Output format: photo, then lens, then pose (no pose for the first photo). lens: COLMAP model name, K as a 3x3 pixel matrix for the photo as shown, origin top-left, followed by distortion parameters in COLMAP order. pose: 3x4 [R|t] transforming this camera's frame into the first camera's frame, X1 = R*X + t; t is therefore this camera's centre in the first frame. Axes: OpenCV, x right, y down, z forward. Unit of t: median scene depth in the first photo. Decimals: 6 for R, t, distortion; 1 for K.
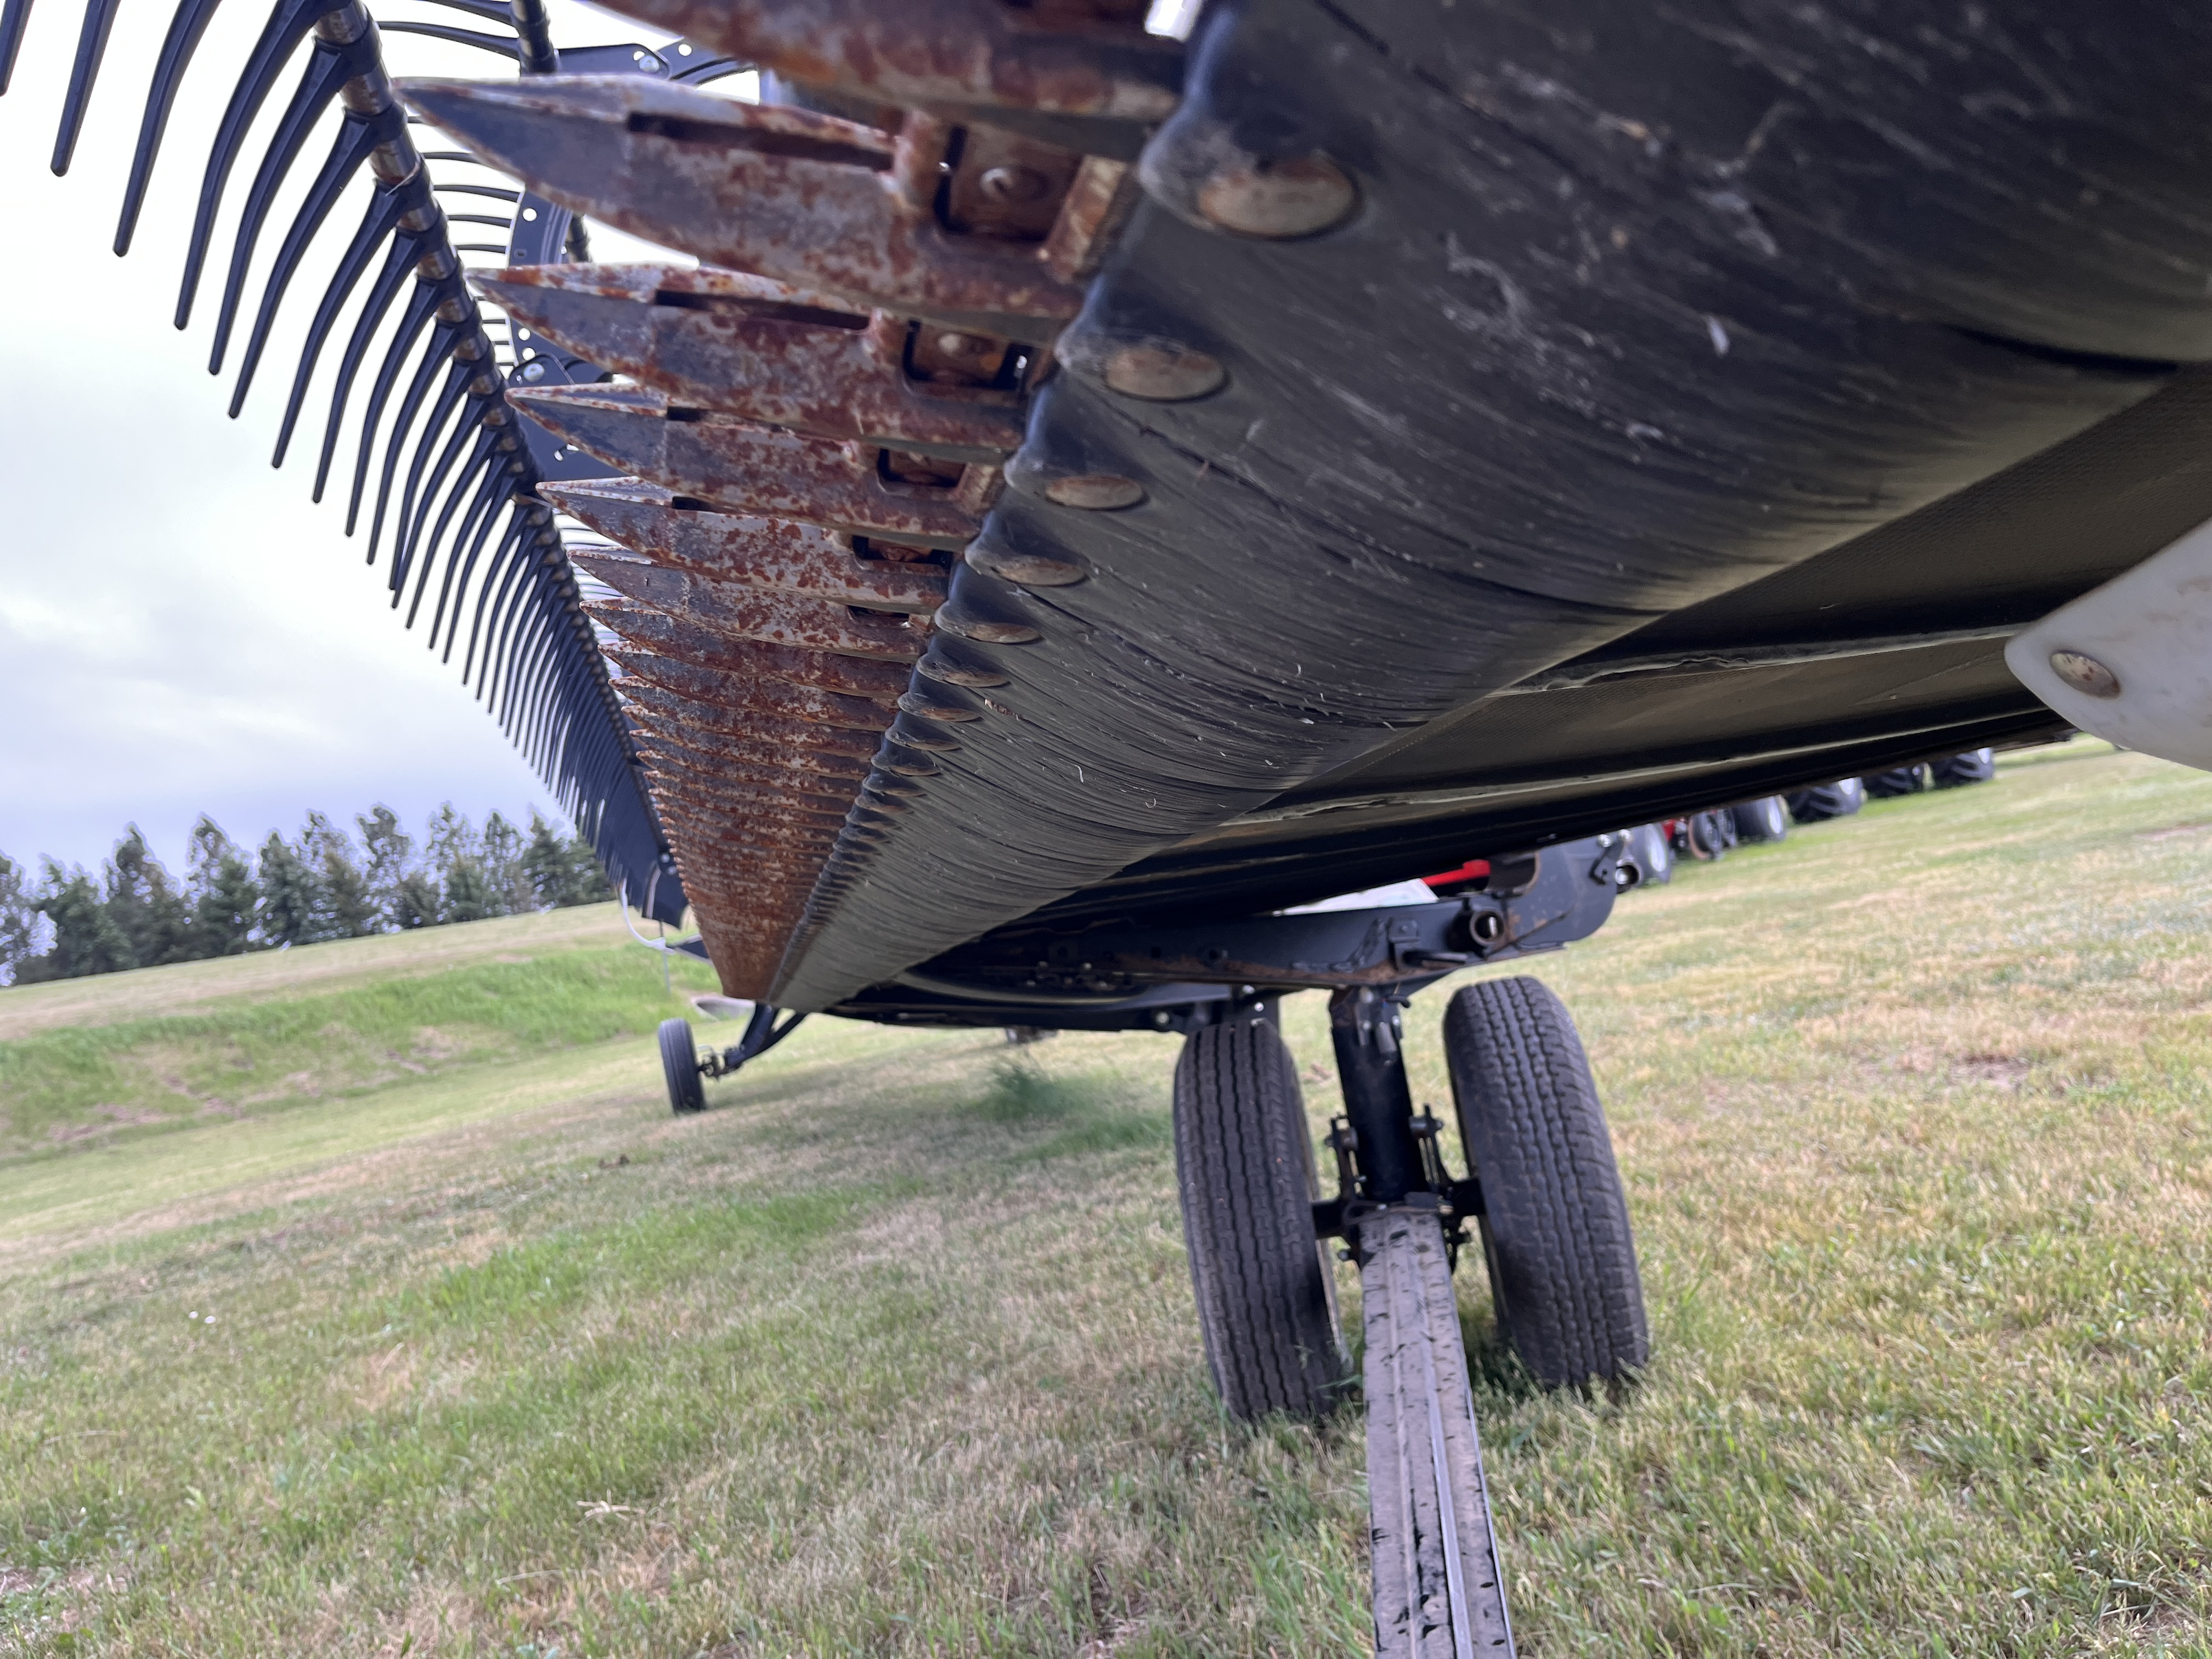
lens RADIAL K [[1683.4, 0, 1113.7], [0, 1683.4, 822.4], [0, 0, 1]] dist [0.053777, -0.088485]
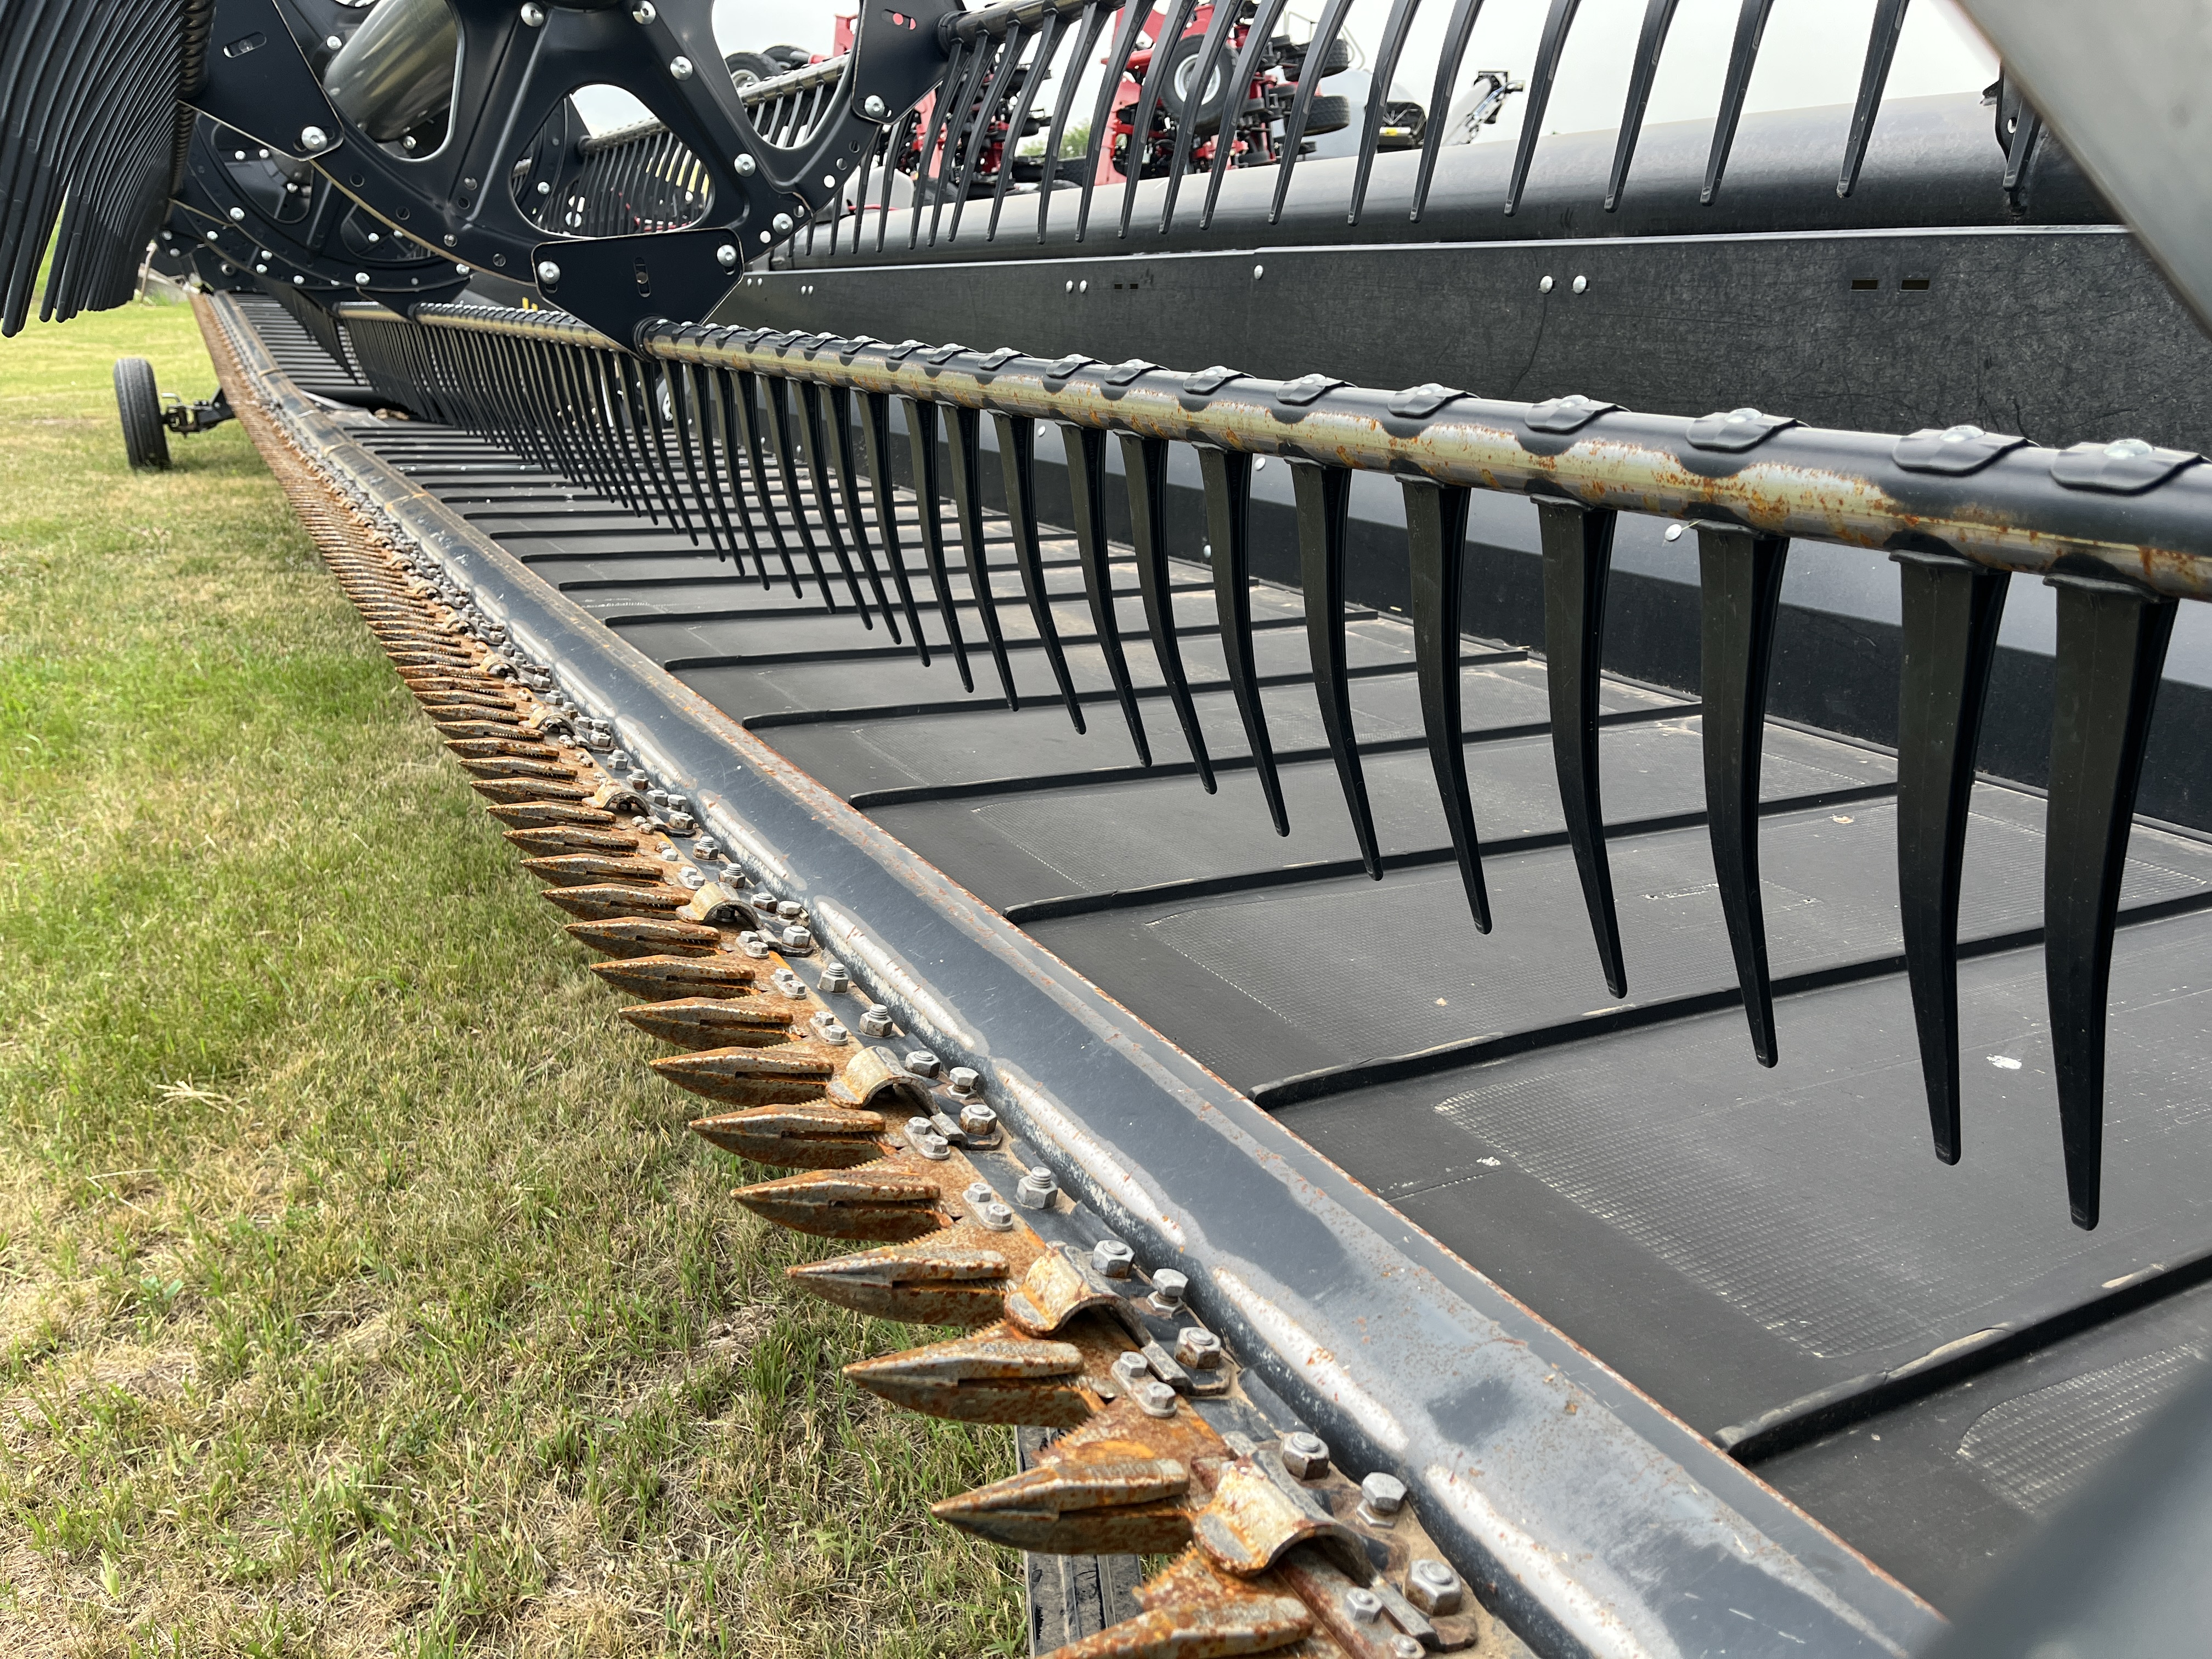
lens RADIAL K [[1683.4, 0, 1113.7], [0, 1683.4, 822.4], [0, 0, 1]] dist [0.053777, -0.088485]
pose [[0.942999, 0.114024, 0.312651, -0.096802], [-0.216666, 0.923444, 0.316714, -0.157890], [-0.252602, -0.366402, 0.895512, 0.010346]]
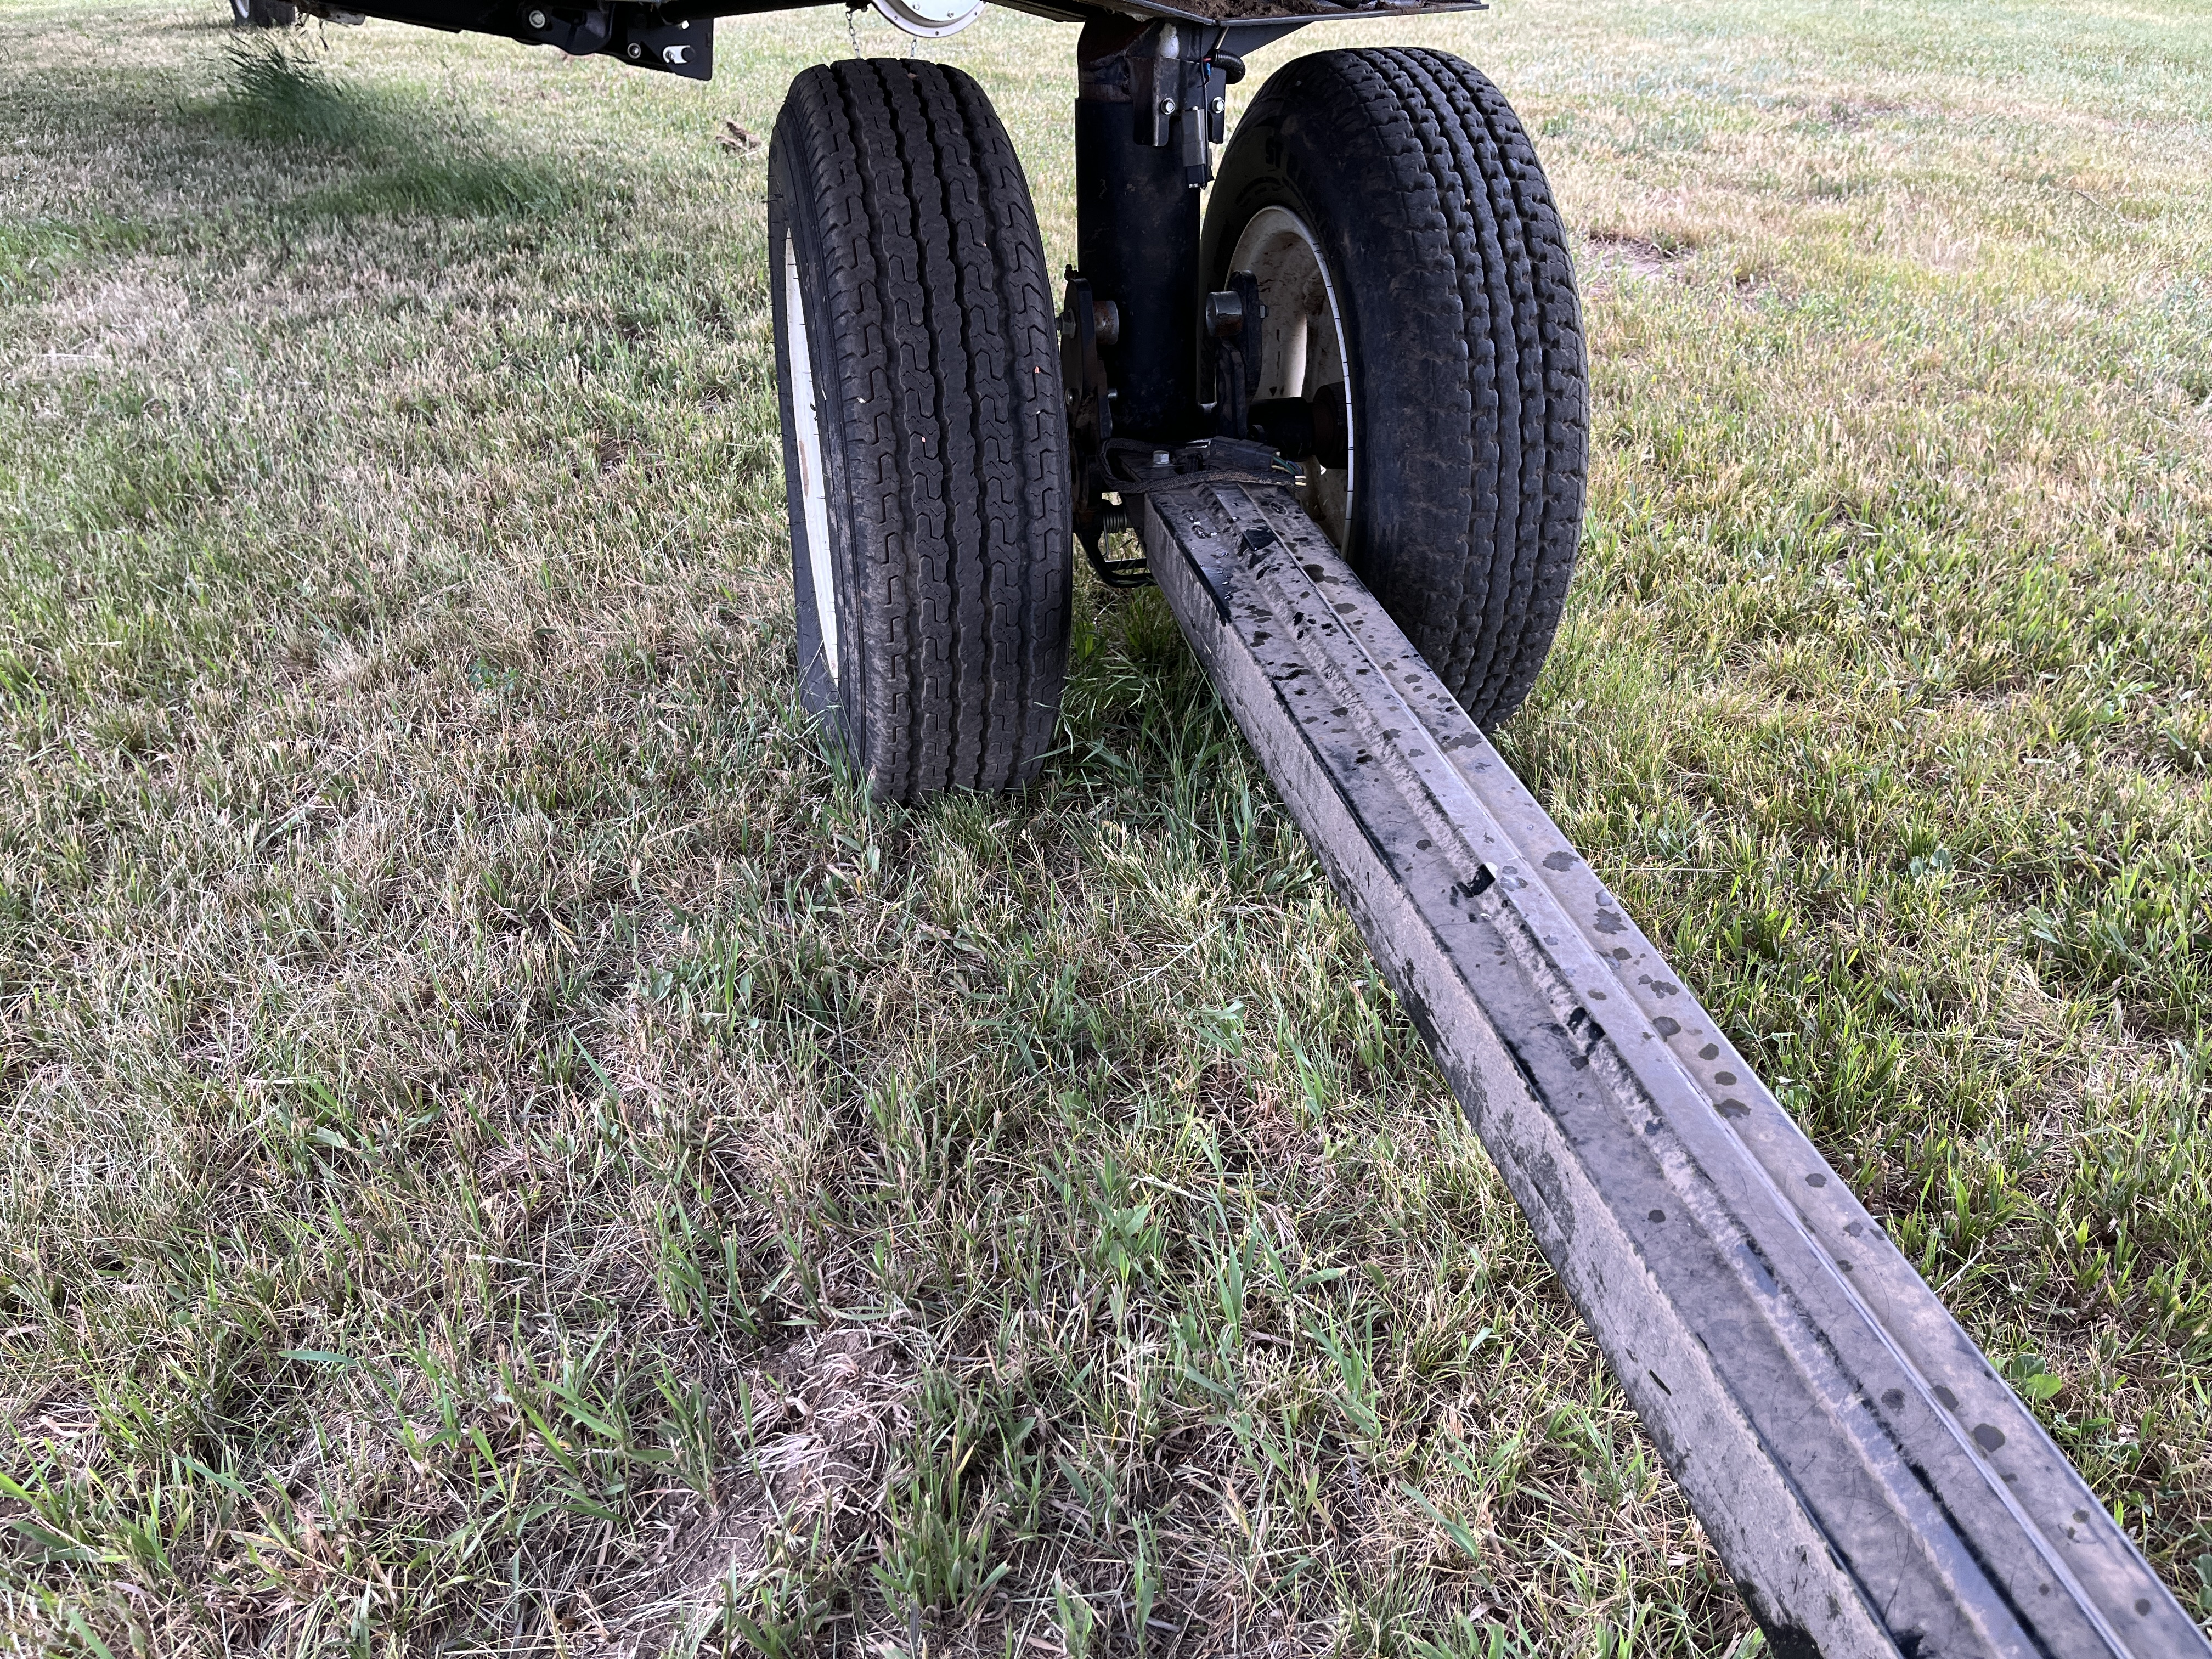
lens RADIAL K [[1683.4, 0, 1113.7], [0, 1683.4, 822.4], [0, 0, 1]] dist [0.053777, -0.088485]
pose [[0.914389, -0.024132, 0.404118, -0.070139], [-0.184714, 0.863391, 0.469506, 0.057459], [-0.360242, -0.503957, 0.785018, 0.403212]]
